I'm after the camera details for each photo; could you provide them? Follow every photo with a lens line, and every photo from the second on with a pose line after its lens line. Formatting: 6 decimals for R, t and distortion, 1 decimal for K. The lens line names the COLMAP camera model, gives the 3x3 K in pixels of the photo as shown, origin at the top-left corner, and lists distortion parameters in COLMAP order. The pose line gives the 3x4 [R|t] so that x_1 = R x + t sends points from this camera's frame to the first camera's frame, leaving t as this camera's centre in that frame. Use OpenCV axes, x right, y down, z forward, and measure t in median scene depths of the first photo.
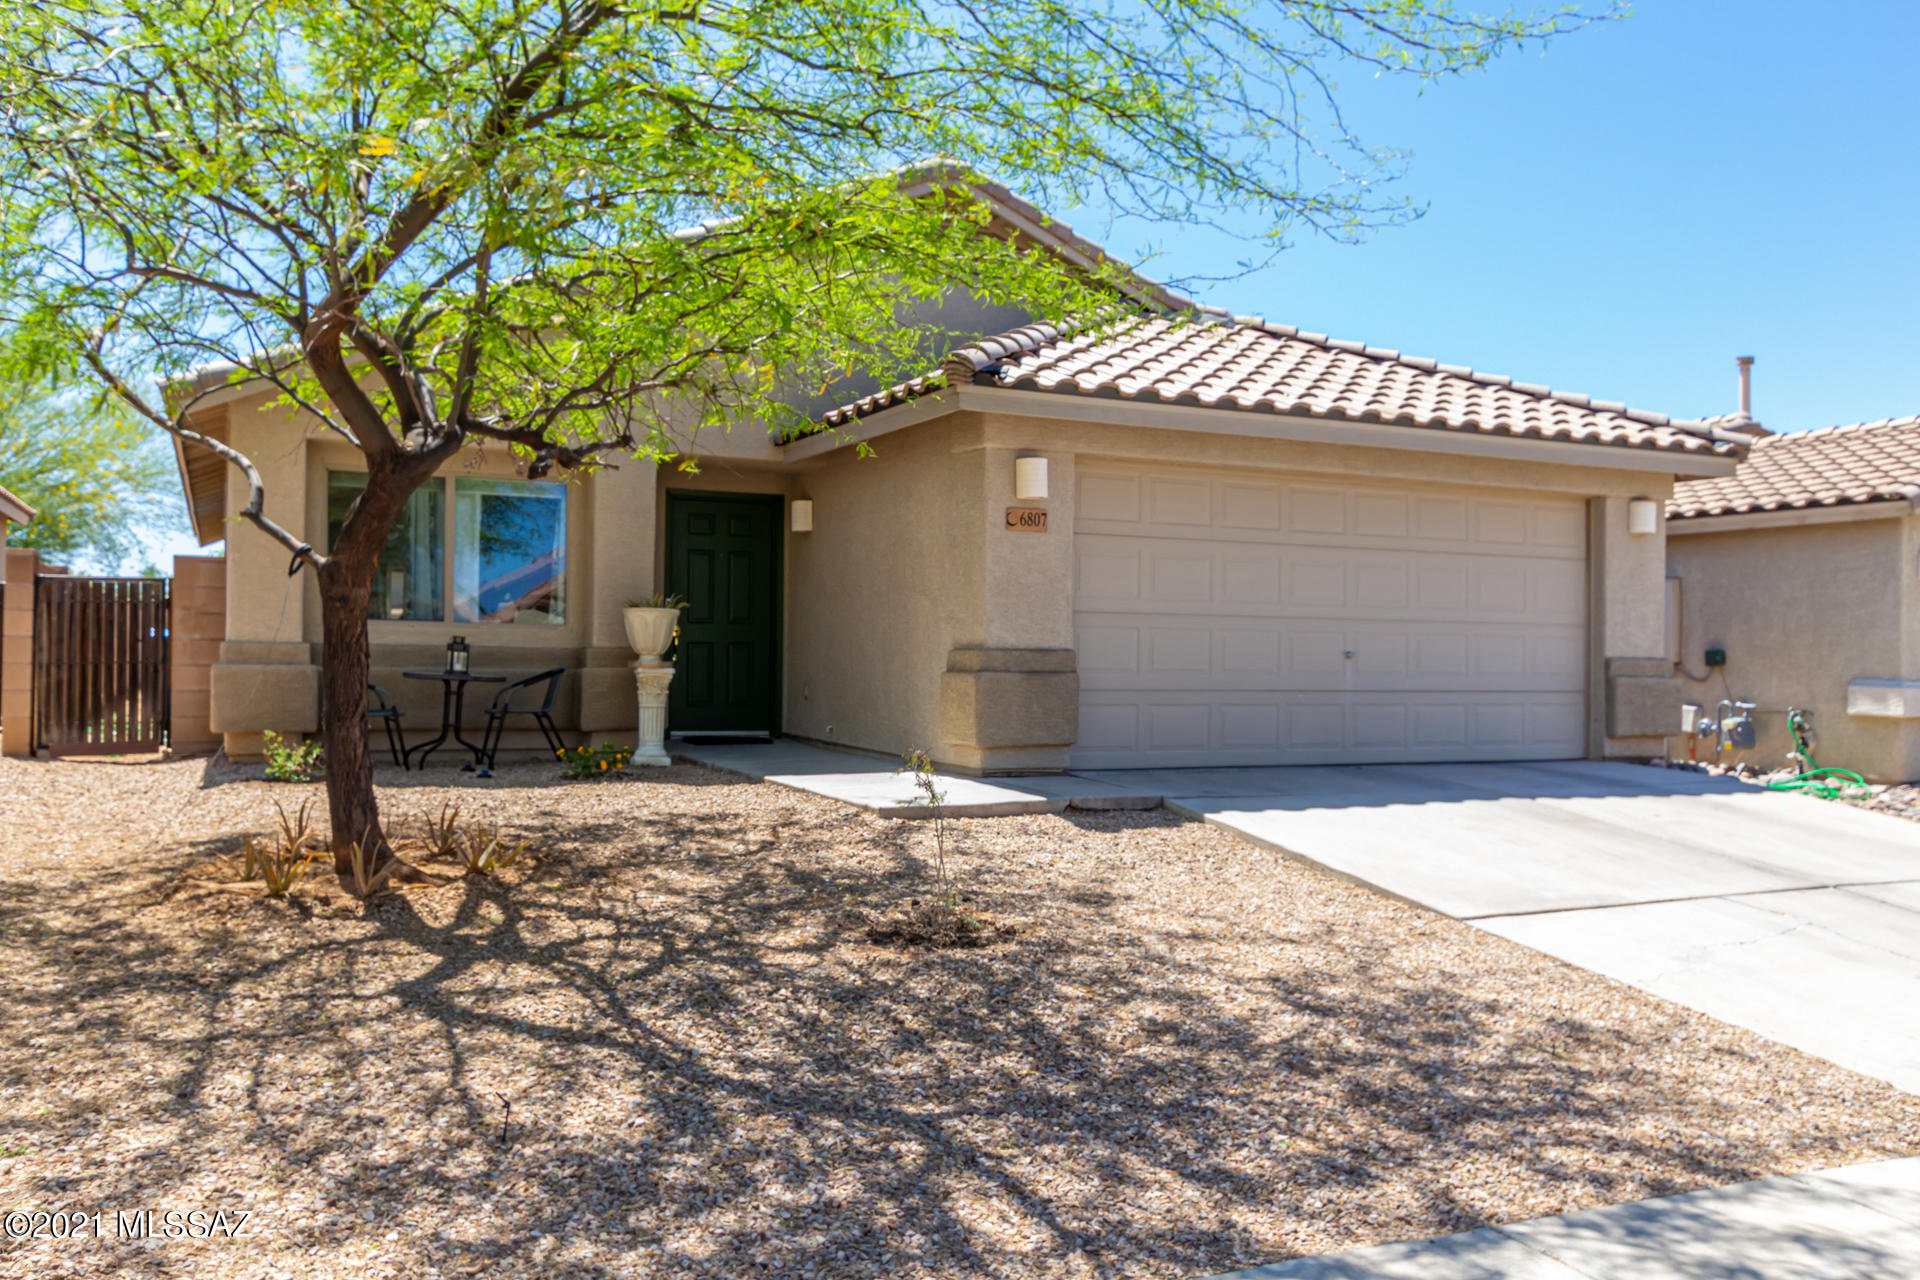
lens RADIAL K [[991.0, 0, 959.5], [0, 991.0, 645.2], [0, 0, 1]] dist [-0.000435, -0.000253]
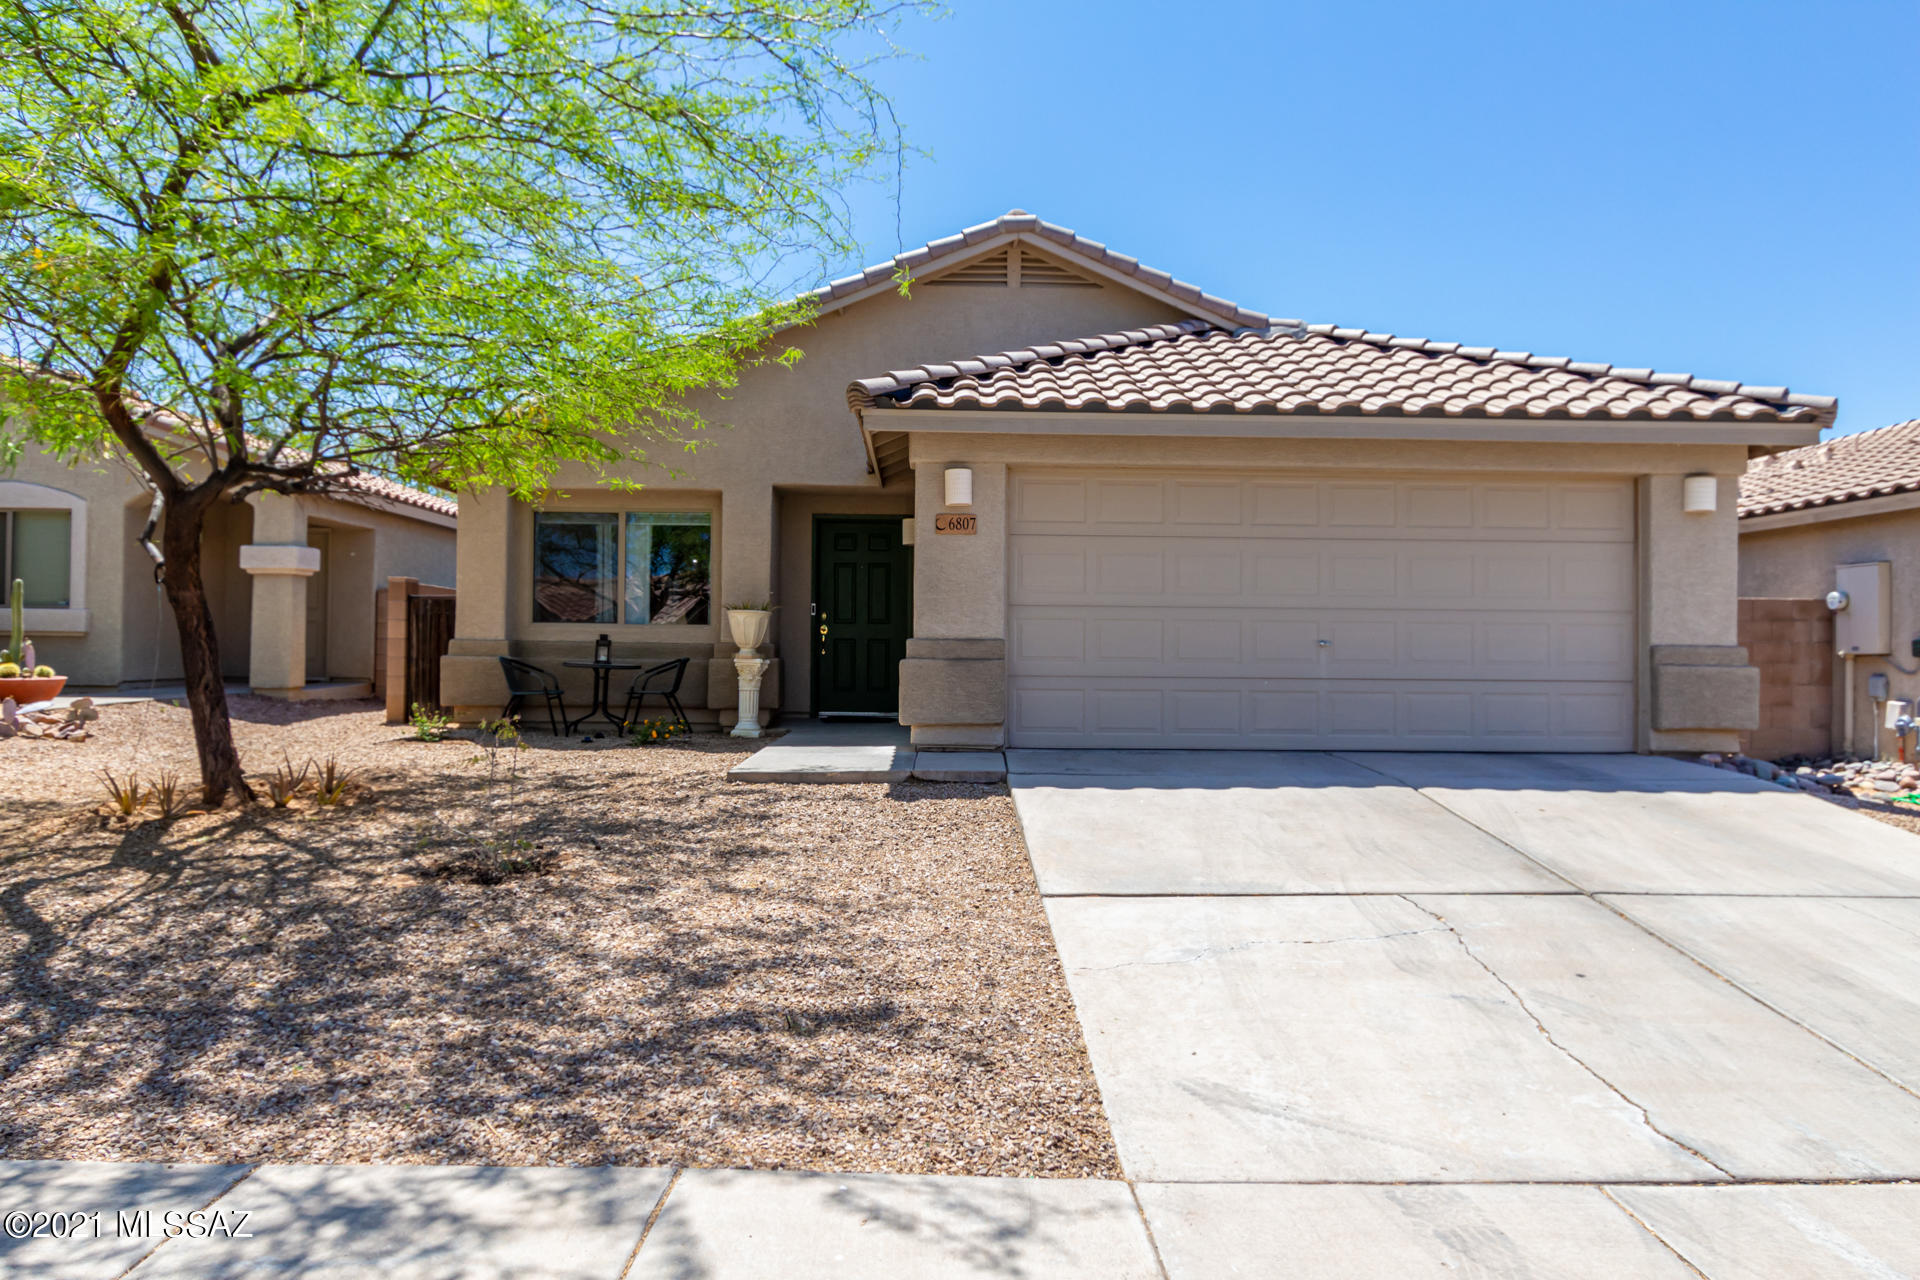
lens RADIAL K [[841.6, 0, 961.0], [0, 841.6, 643.3], [0, 0, 1]] dist [0.000067, 0.000639]
pose [[0.964551, -0.007023, -0.263804, 0.231813], [0.006796, 0.999975, -0.001771, 0.007518], [0.263810, -0.000085, 0.964575, 0.054144]]
